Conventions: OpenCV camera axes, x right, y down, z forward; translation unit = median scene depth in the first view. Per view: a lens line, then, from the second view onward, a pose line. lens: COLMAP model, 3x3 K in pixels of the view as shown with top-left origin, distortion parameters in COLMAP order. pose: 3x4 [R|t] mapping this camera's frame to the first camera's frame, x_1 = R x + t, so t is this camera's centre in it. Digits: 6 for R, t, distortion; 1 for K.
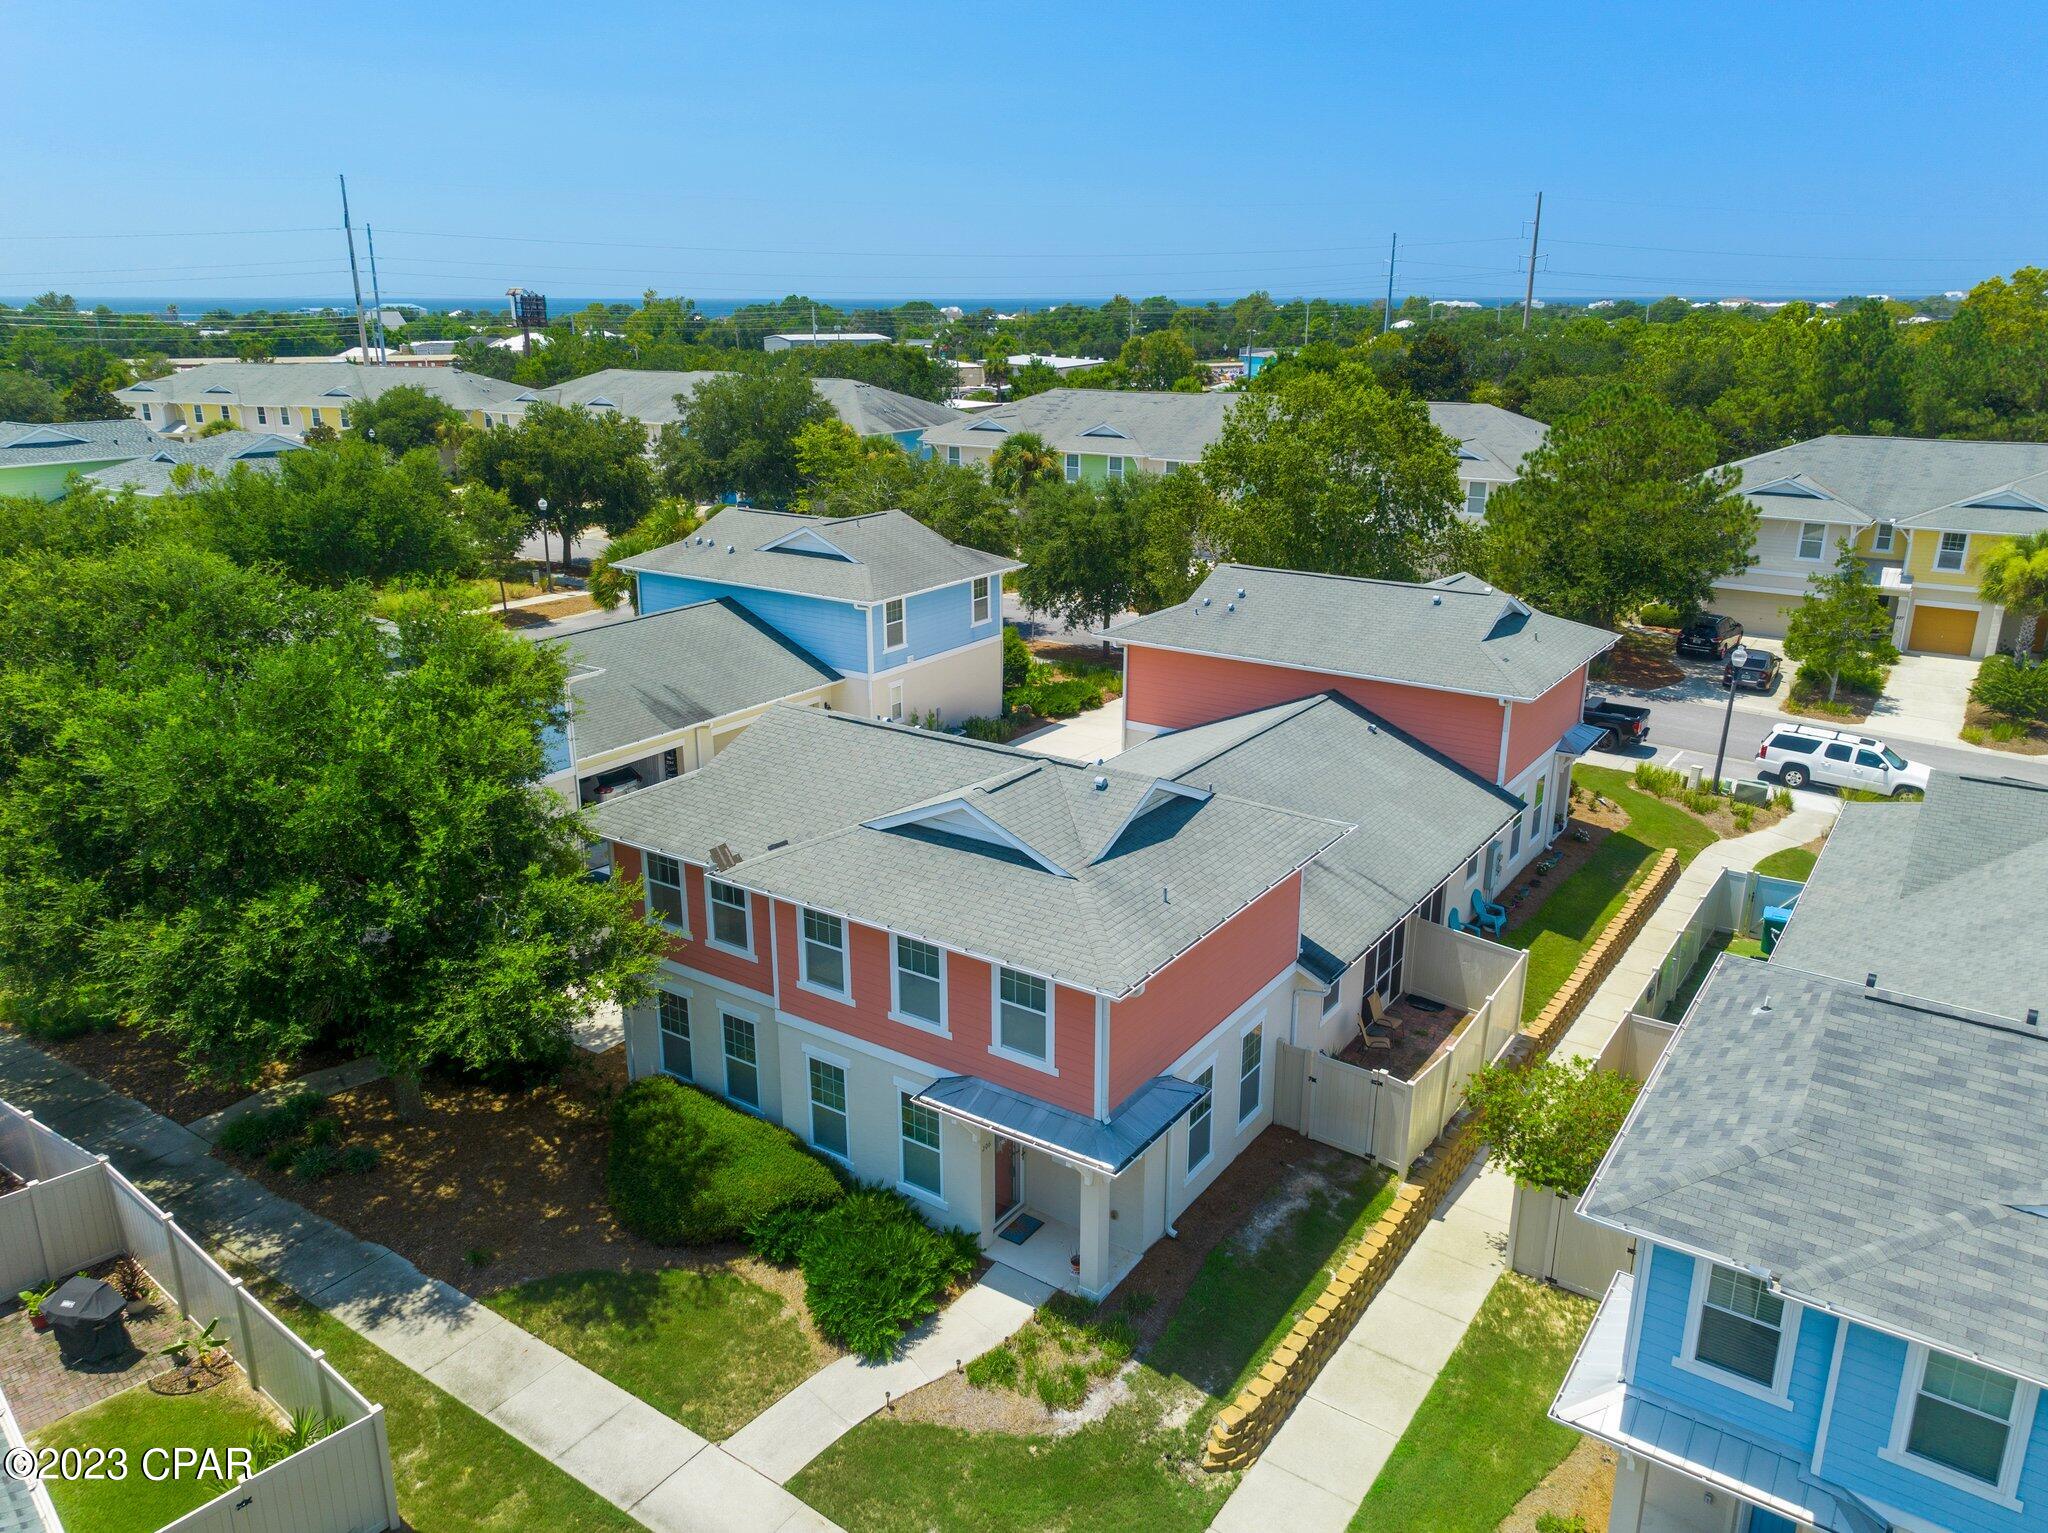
lens RADIAL K [[1446.1, 0, 1024.0], [0, 1446.1, 766.5], [0, 0, 1]] dist [0.031788, 0.000086]
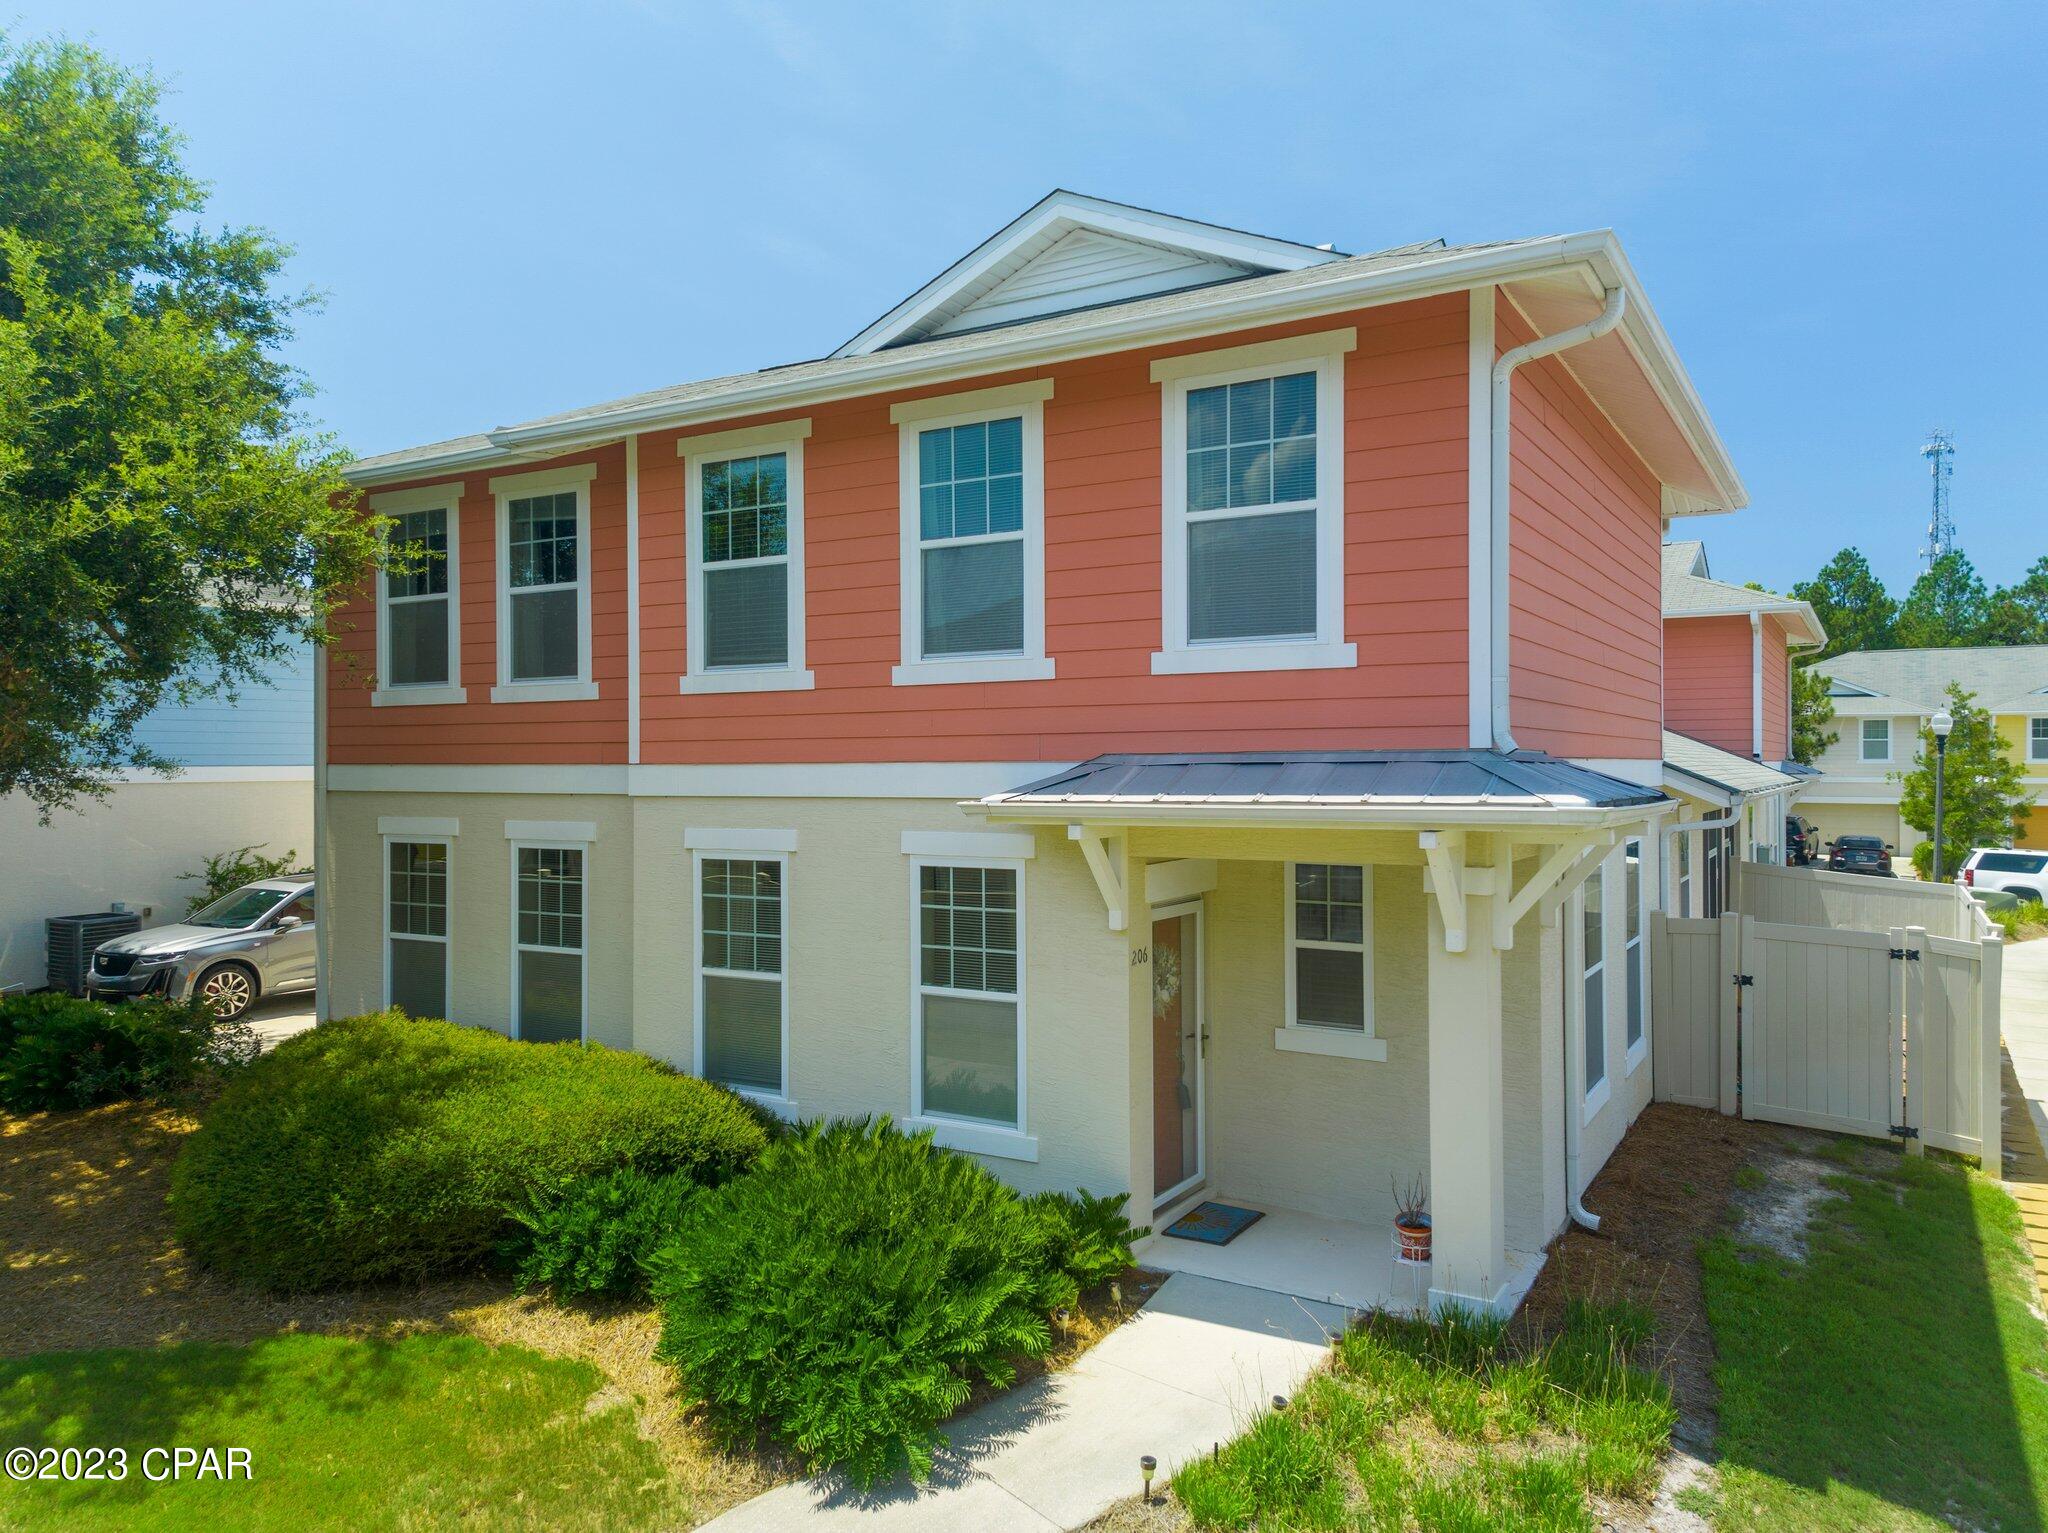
lens RADIAL K [[1431.0, 0, 1024.0], [0, 1431.0, 766.5], [0, 0, 1]] dist [0.051960, -0.001702]
pose [[0.997662, -0.002220, 0.068307, -0.084204], [0.022864, 0.952723, -0.302979, 0.327637], [-0.064405, 0.303833, 0.950546, 0.600201]]
